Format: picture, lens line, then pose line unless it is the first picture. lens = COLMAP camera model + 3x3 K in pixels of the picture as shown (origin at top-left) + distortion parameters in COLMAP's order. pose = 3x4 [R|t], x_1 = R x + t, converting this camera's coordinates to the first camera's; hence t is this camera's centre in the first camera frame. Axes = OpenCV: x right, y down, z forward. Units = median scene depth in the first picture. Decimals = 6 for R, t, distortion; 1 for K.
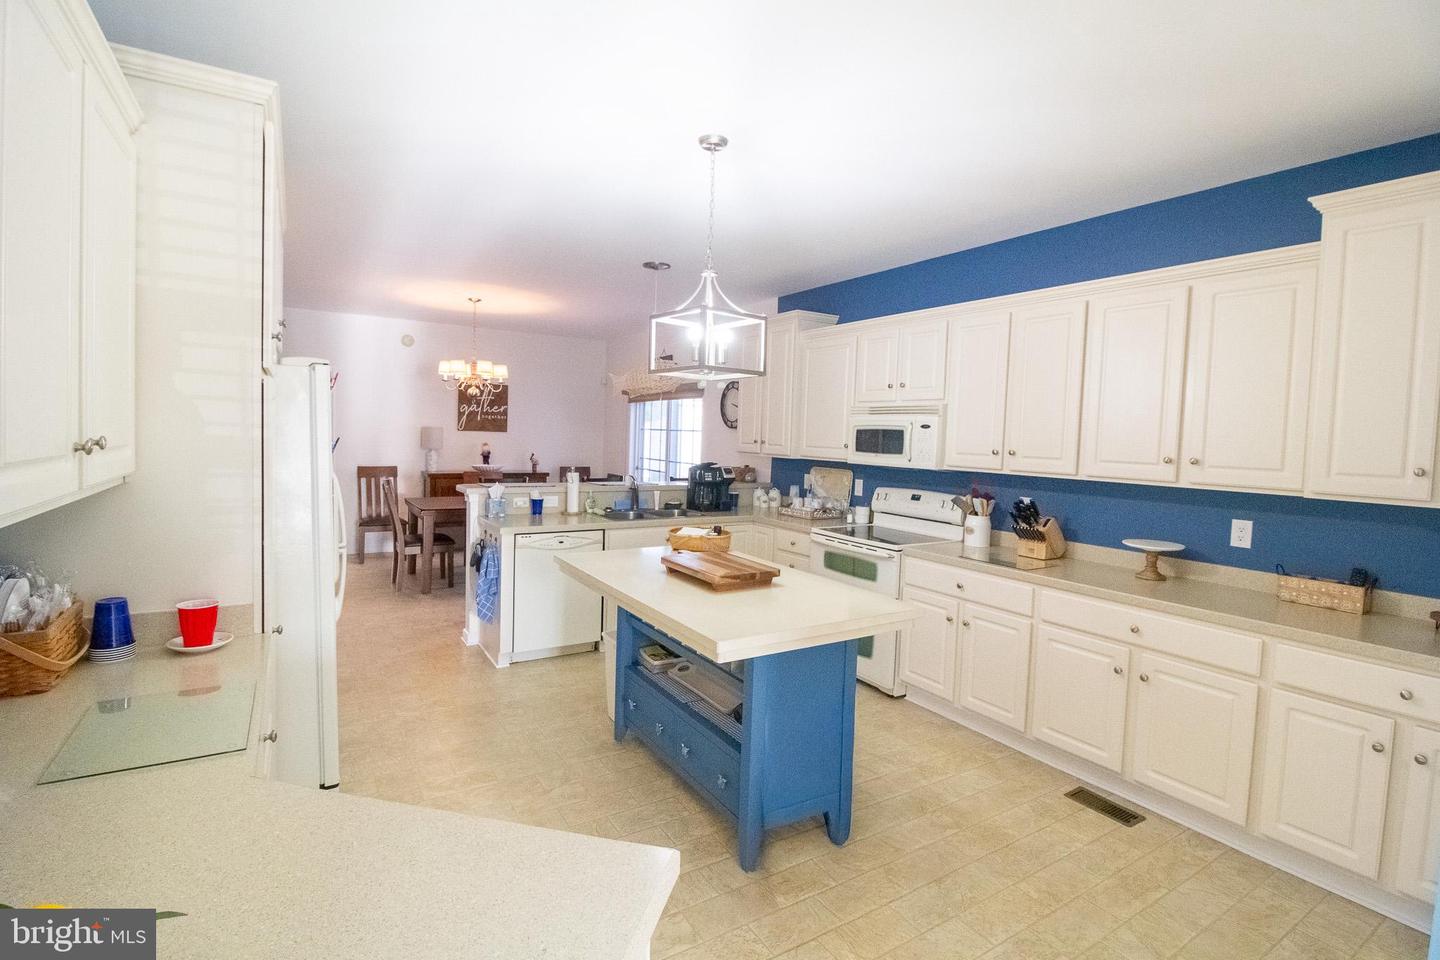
lens RADIAL K [[685.9, 0, 718.3], [0, 685.9, 461.6], [0, 0, 1]] dist [-0.009472, -0.001135]
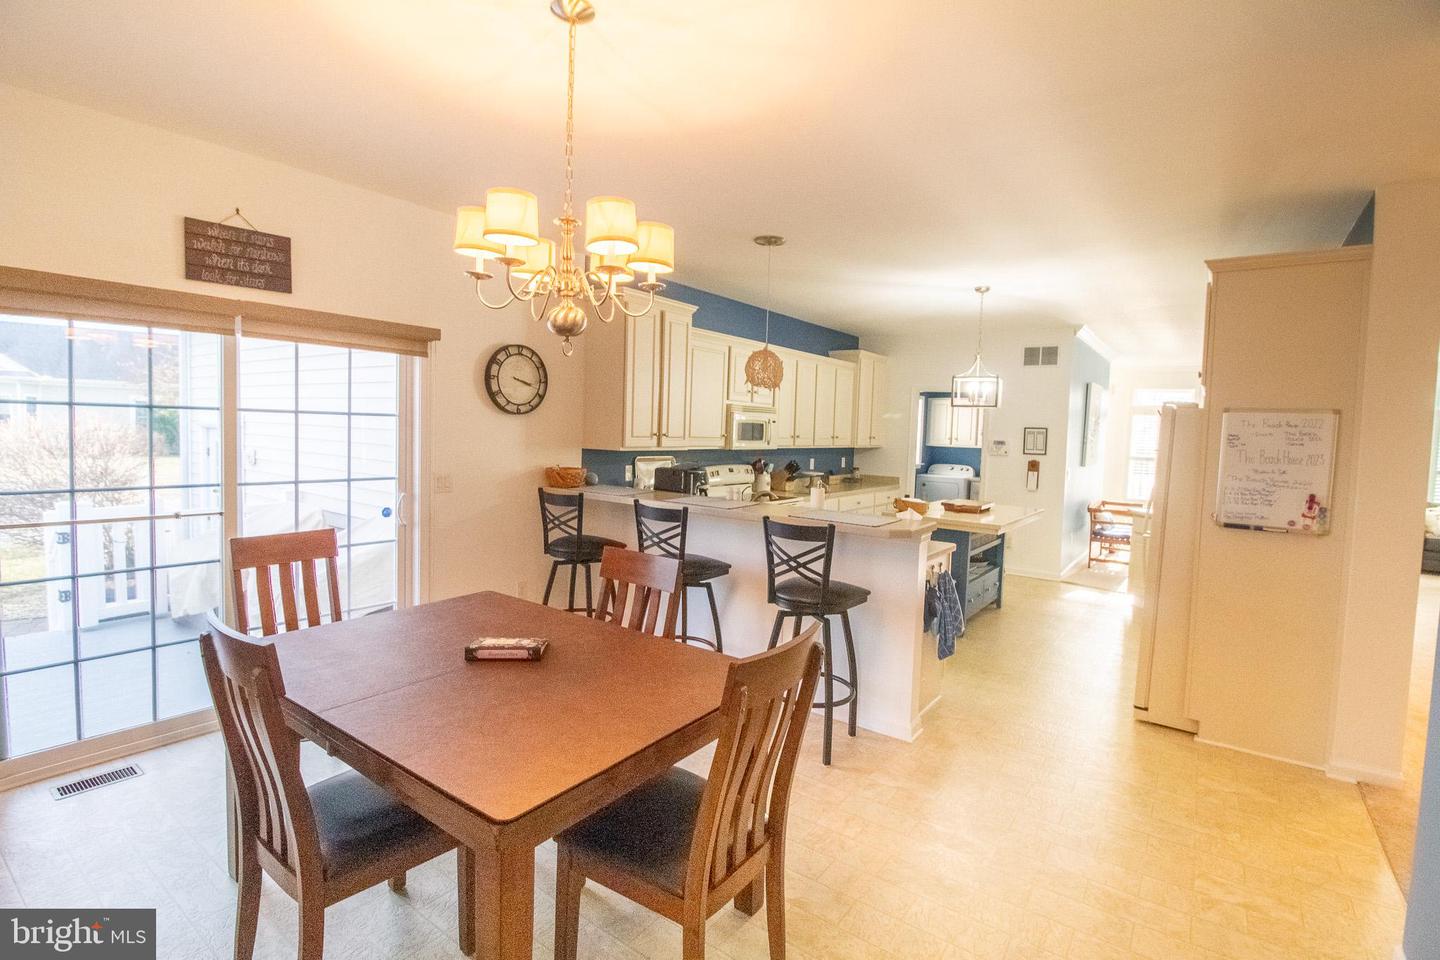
lens RADIAL K [[666.4, 0, 720.0], [0, 666.4, 480.0], [0, 0, 1]] dist [-0.002875, -0.000300]
pose [[-0.372720, -0.119993, 0.920153, -0.927651], [-0.007070, 0.991943, 0.126491, -0.095806], [-0.927917, 0.040641, -0.370565, 1.463816]]
